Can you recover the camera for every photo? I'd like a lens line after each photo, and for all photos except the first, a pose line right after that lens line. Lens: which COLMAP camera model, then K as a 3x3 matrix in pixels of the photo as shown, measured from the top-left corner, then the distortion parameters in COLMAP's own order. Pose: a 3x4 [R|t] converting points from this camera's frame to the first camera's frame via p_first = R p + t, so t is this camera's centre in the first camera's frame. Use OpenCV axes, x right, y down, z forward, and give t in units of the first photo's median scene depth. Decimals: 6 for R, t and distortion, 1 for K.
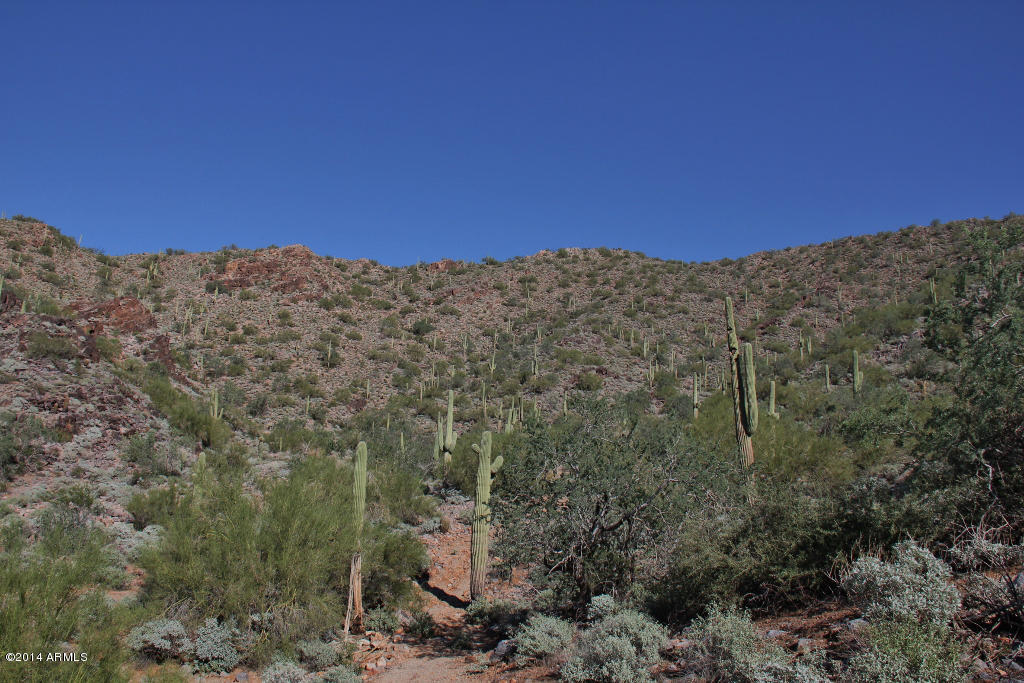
lens RADIAL K [[853.3, 0, 510.7], [0, 853.3, 326.5], [0, 0, 1]] dist [-0.189317, 0.149161]
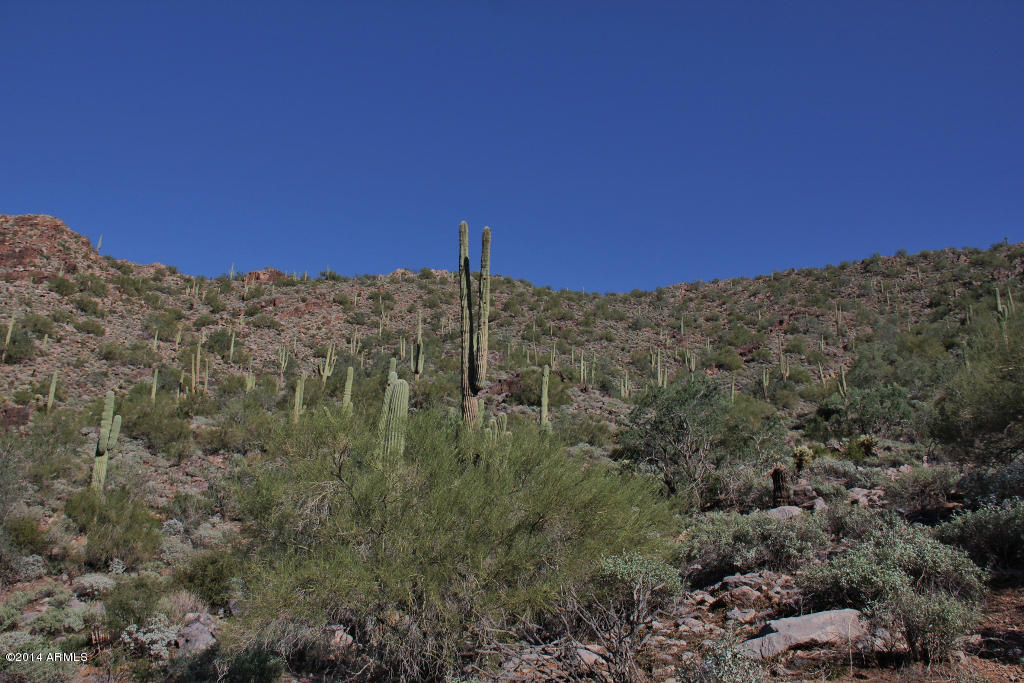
lens RADIAL K [[894.7, 0, 512.0], [0, 894.7, 341.5], [0, 0, 1]] dist [-0.202887, 0.190464]
pose [[0.982886, 0.048145, 0.177811, -0.003841], [-0.036070, 0.996857, -0.070530, 0.034530], [-0.180647, 0.062909, 0.981534, 0.250128]]
